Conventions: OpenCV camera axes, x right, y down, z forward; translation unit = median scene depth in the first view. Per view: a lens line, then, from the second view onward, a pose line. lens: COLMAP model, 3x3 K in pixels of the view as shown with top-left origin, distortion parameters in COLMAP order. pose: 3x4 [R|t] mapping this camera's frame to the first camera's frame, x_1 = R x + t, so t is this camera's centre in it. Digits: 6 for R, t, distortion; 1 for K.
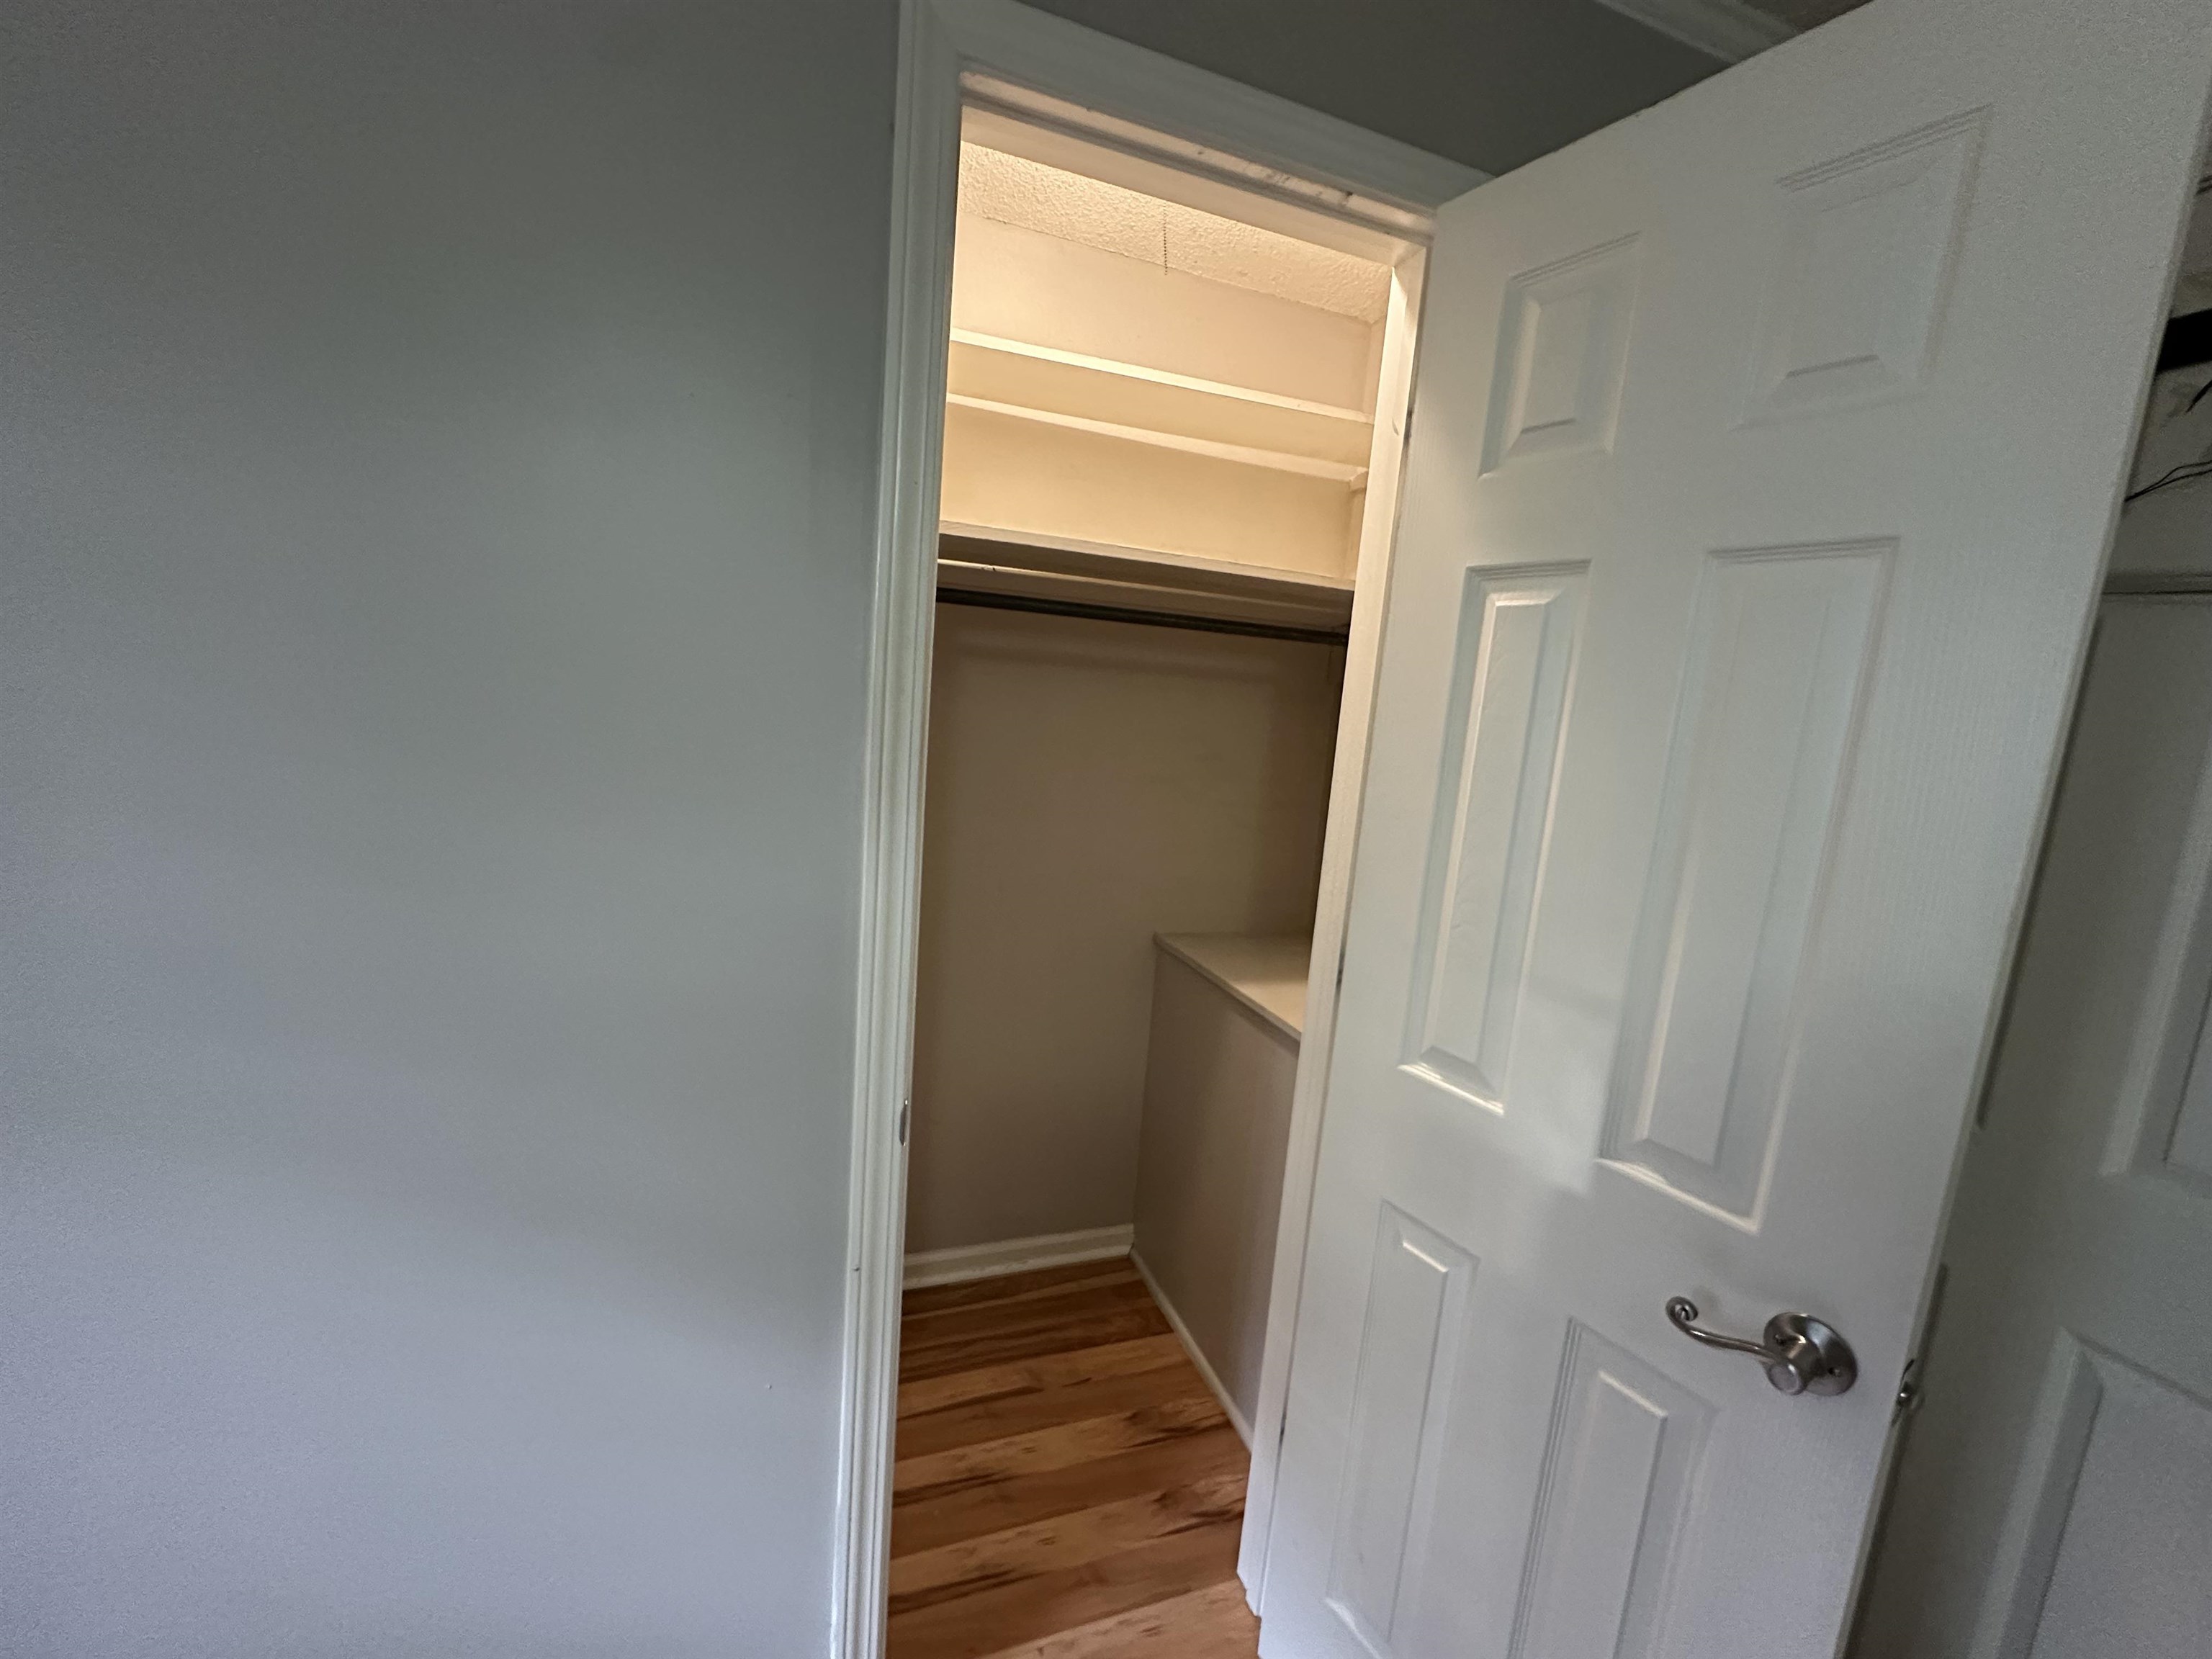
lens RADIAL K [[884.2, 0, 1106.0], [0, 884.2, 829.5], [0, 0, 1]] dist [-0.003690, 0.000303]
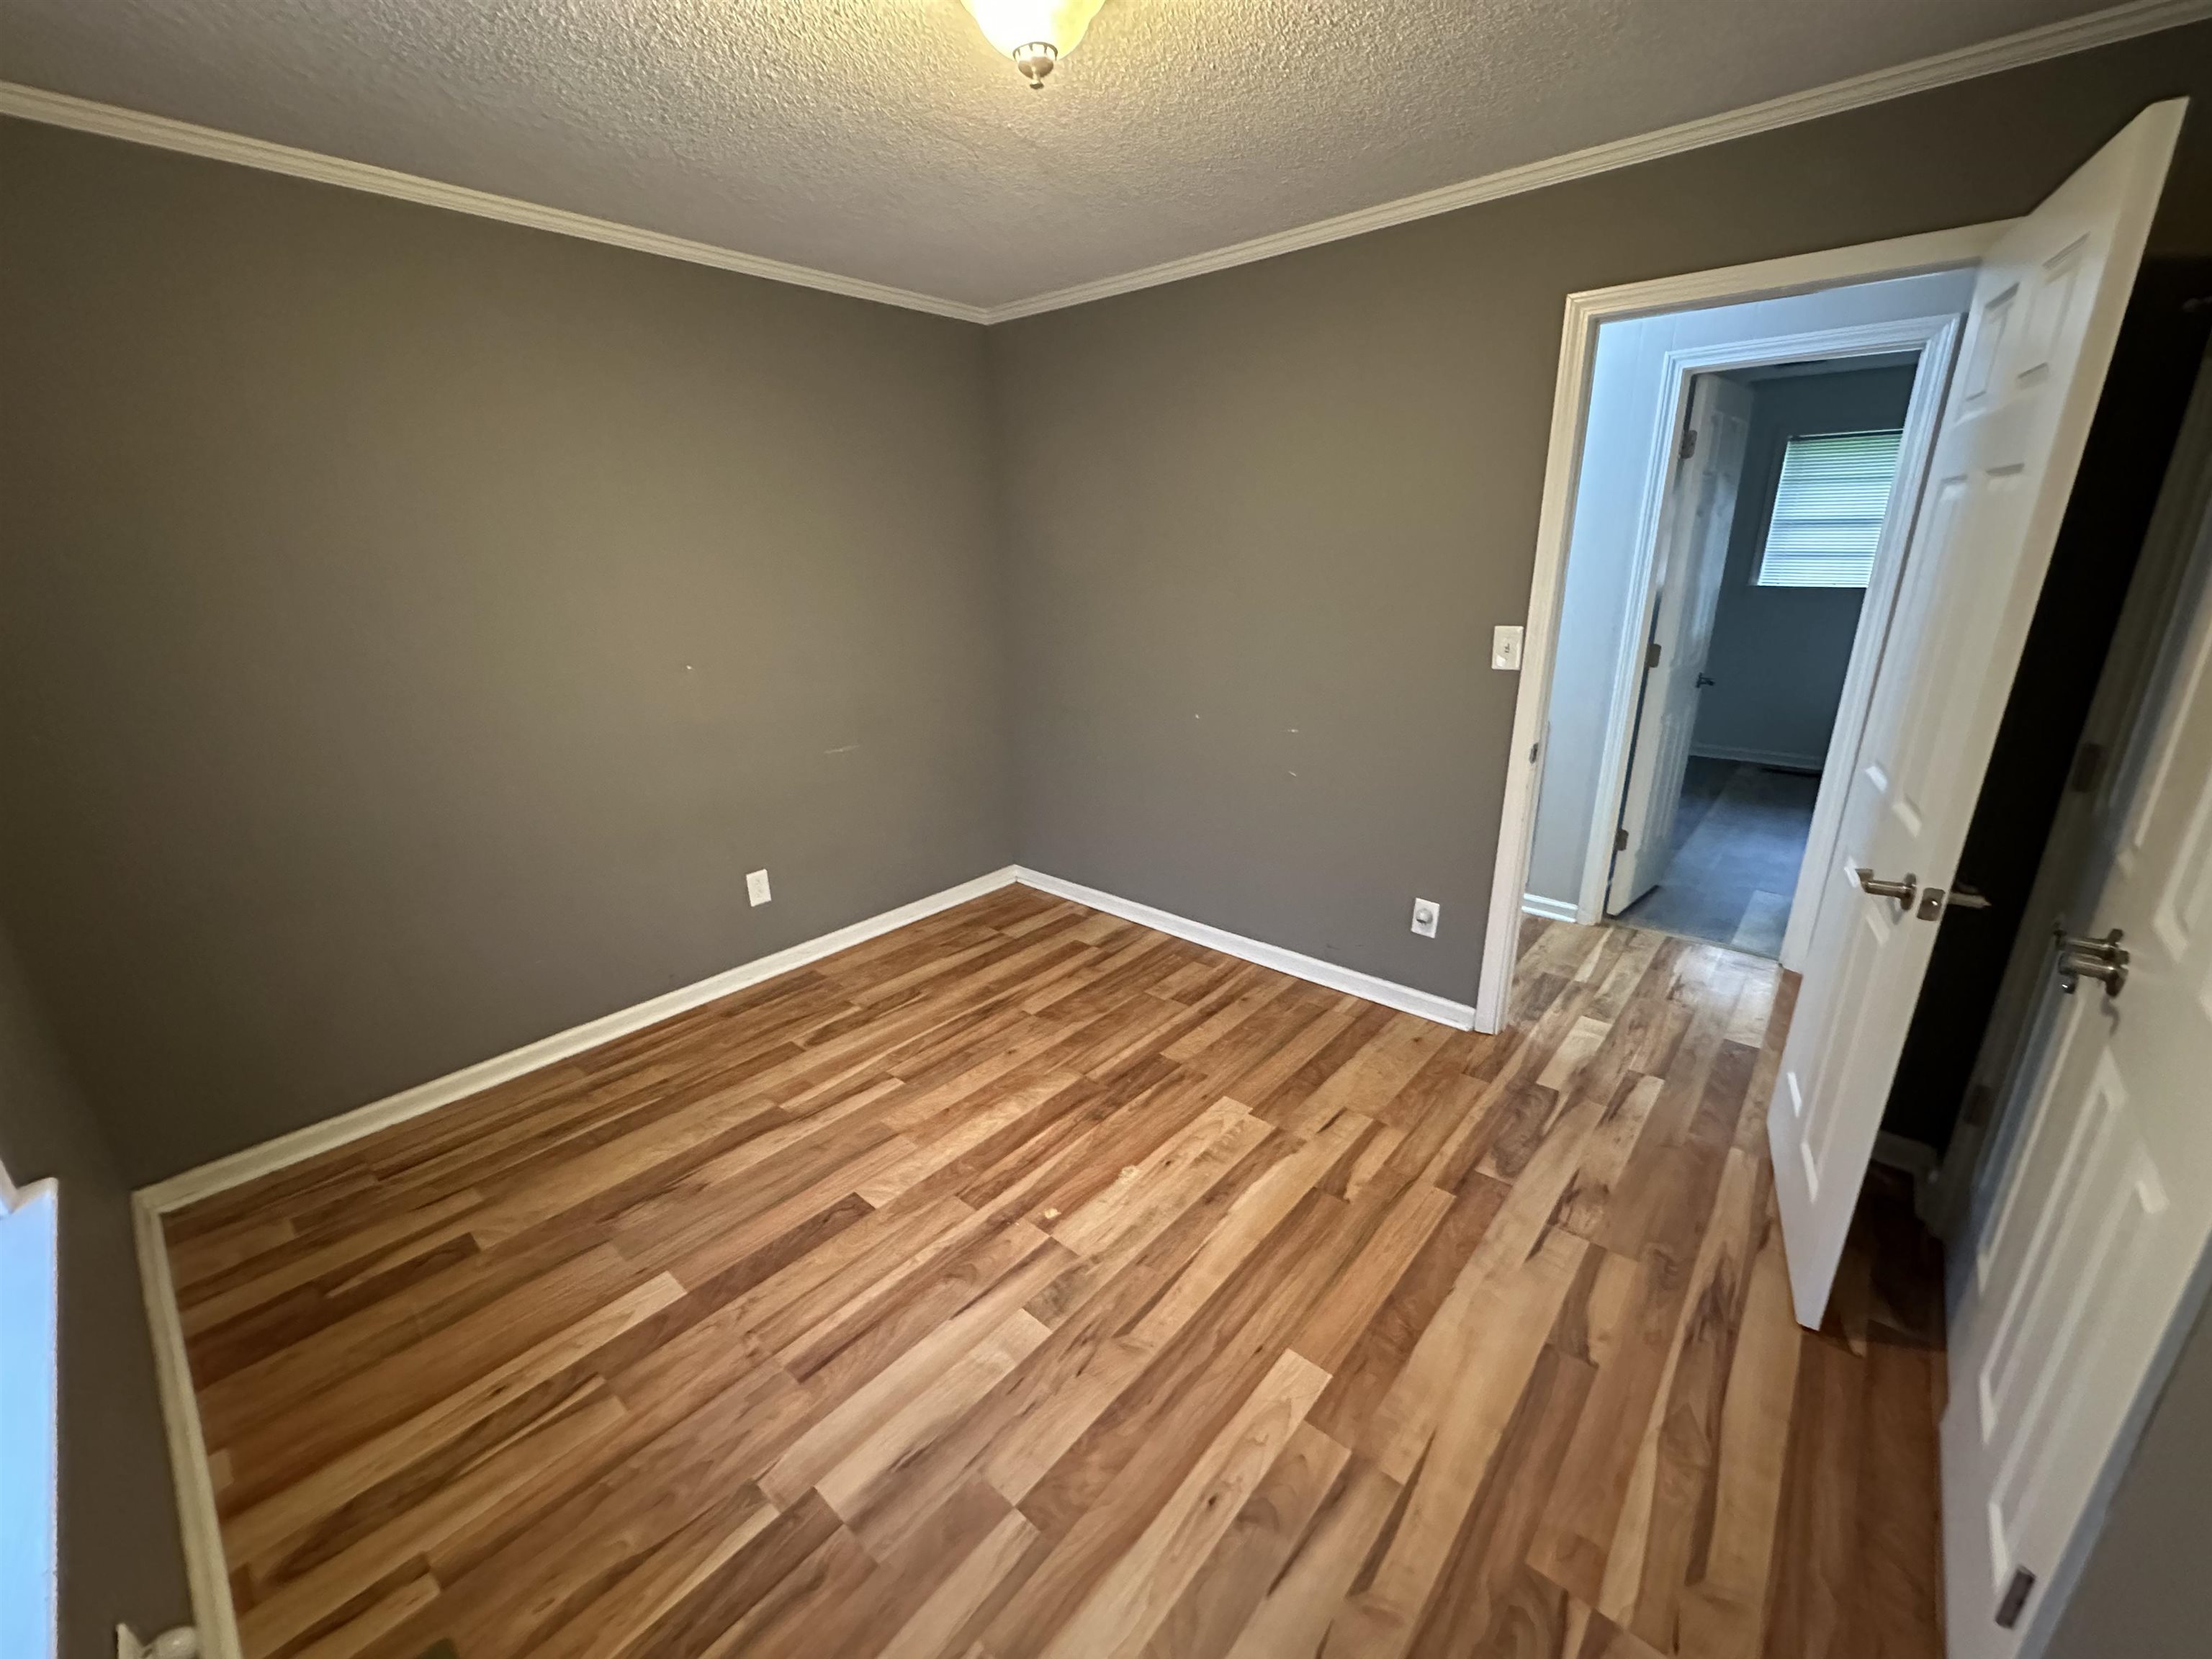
lens RADIAL K [[884.2, 0, 1106.0], [0, 884.2, 829.5], [0, 0, 1]] dist [-0.003690, 0.000303]
pose [[-0.870259, 0.088822, -0.484521, 0.331875], [-0.120915, 0.914997, 0.384915, -0.218293], [0.477524, 0.393561, -0.785545, 1.471646]]
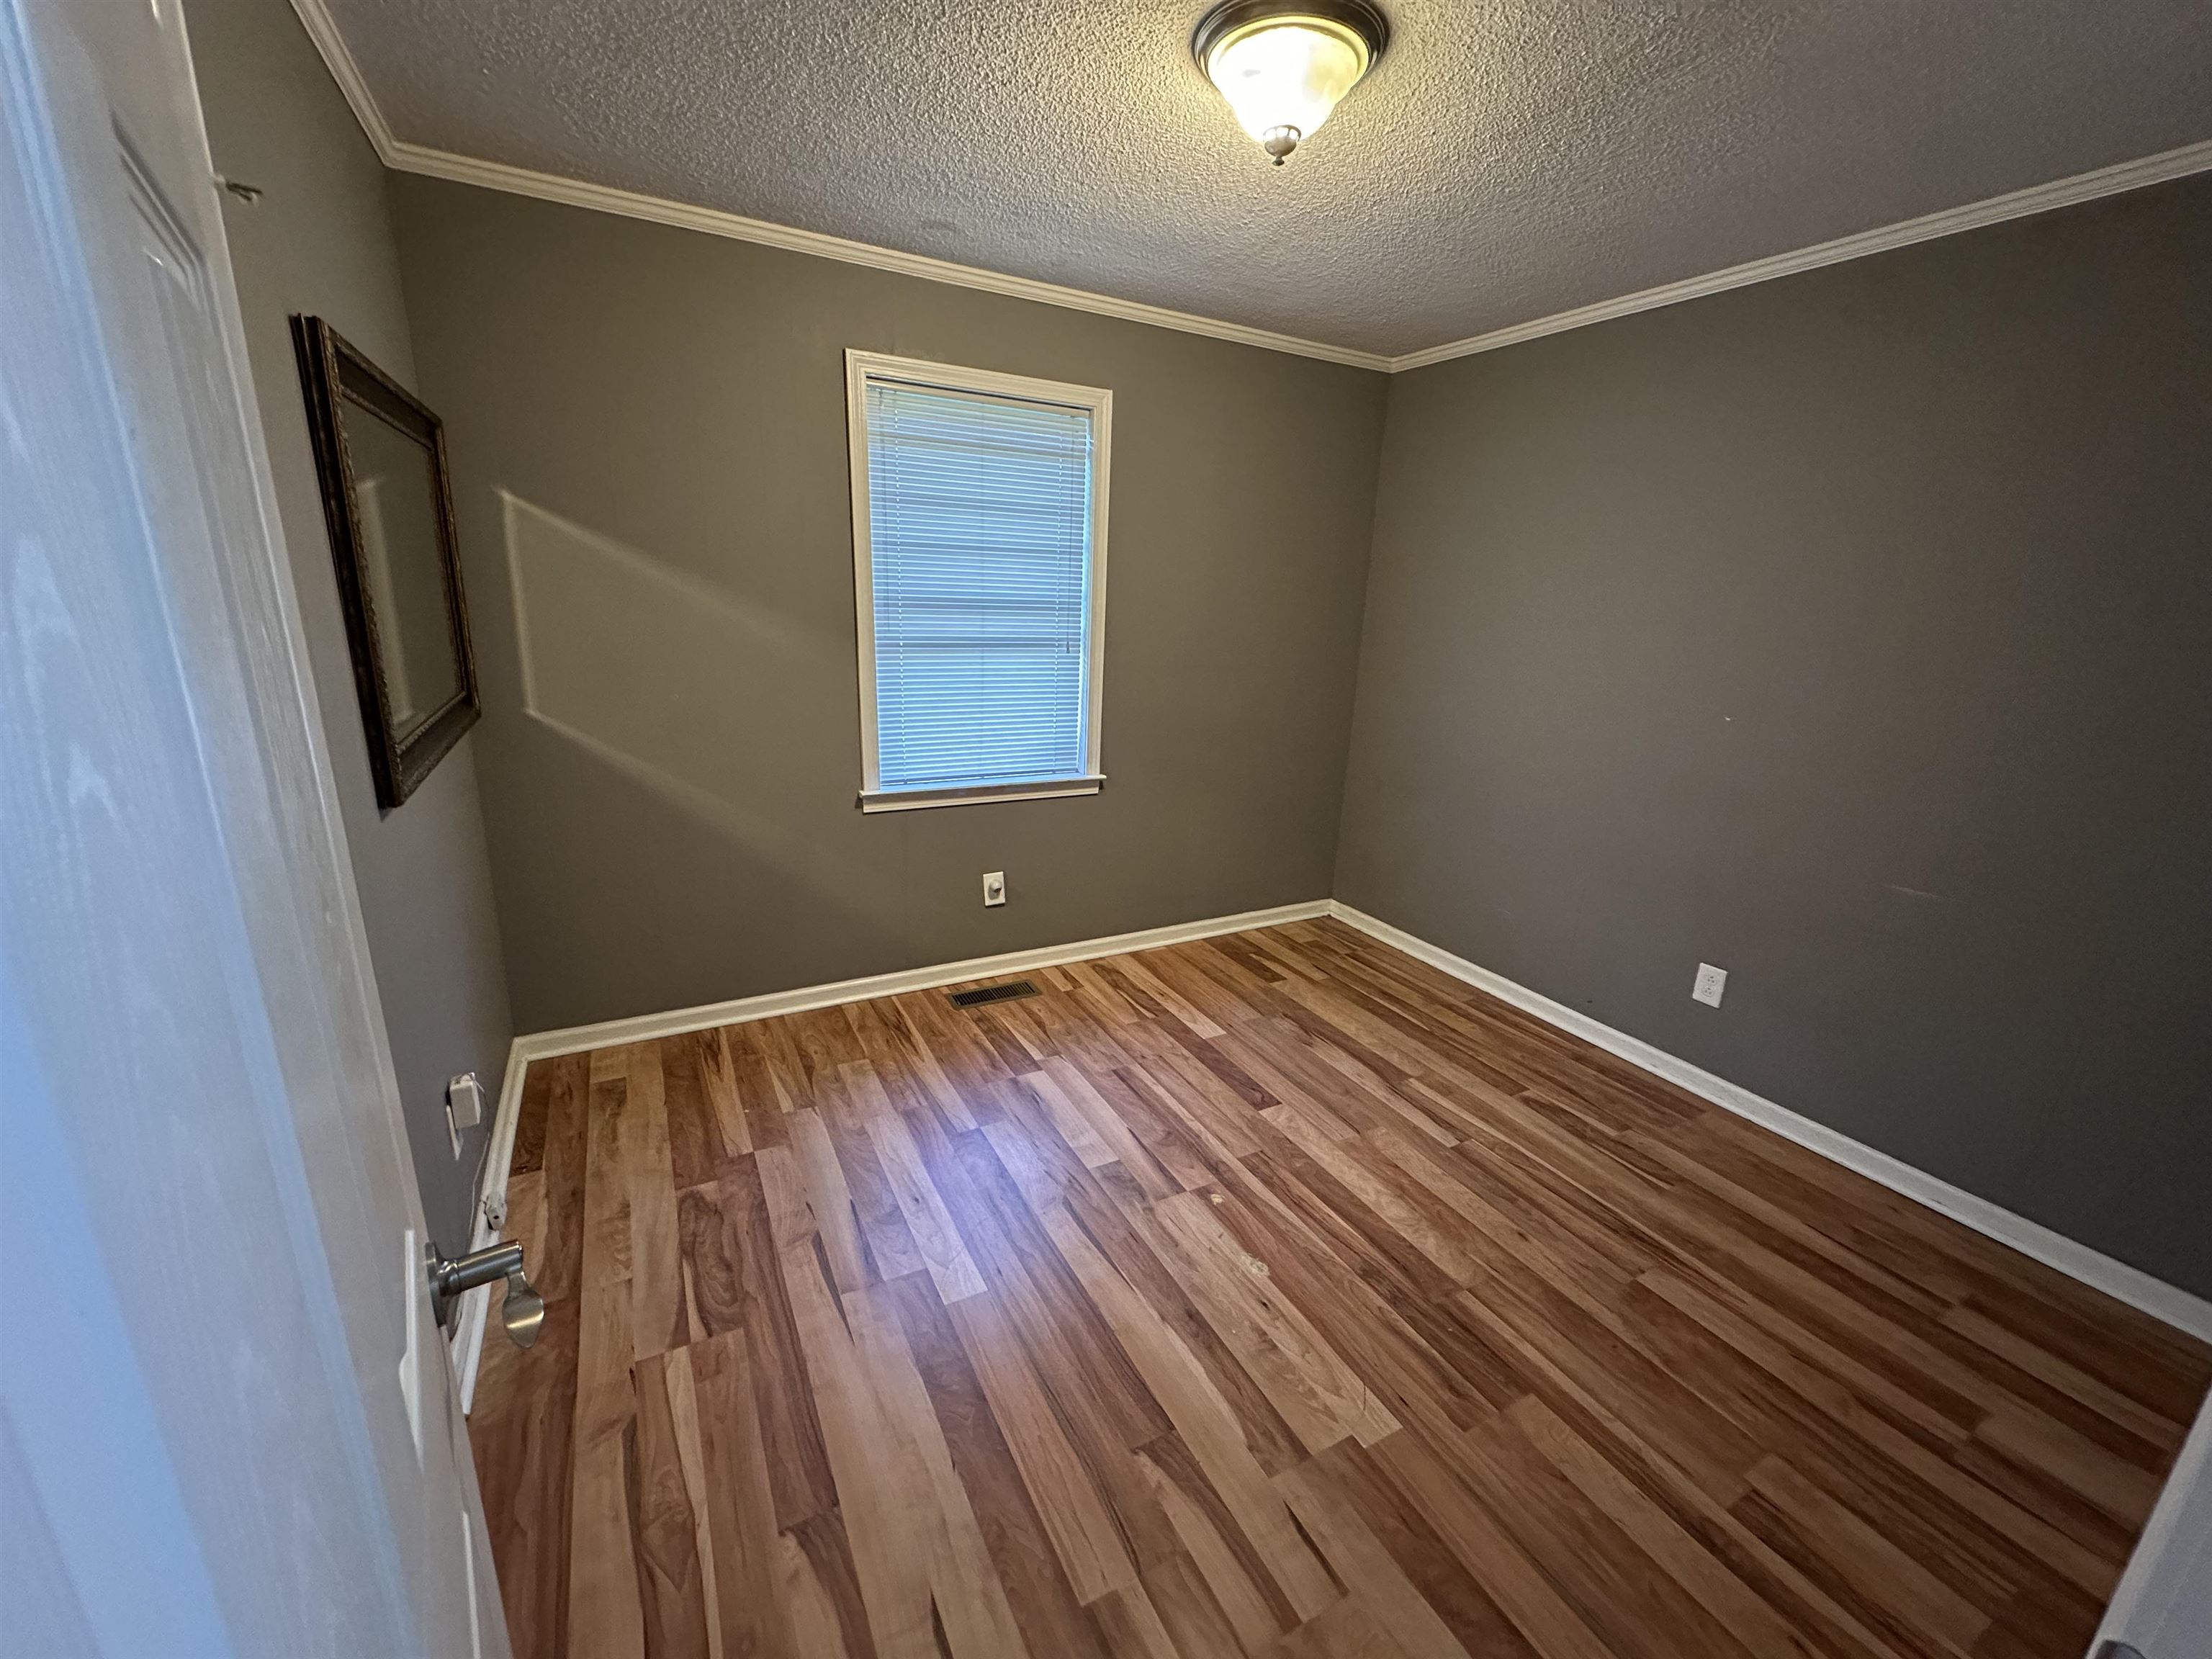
lens RADIAL K [[884.2, 0, 1106.0], [0, 884.2, 829.5], [0, 0, 1]] dist [-0.003690, 0.000303]
pose [[-0.145172, -0.344110, 0.927639, -0.965969], [0.090027, 0.929087, 0.358737, -0.224038], [-0.985302, 0.135591, -0.103898, 0.967010]]
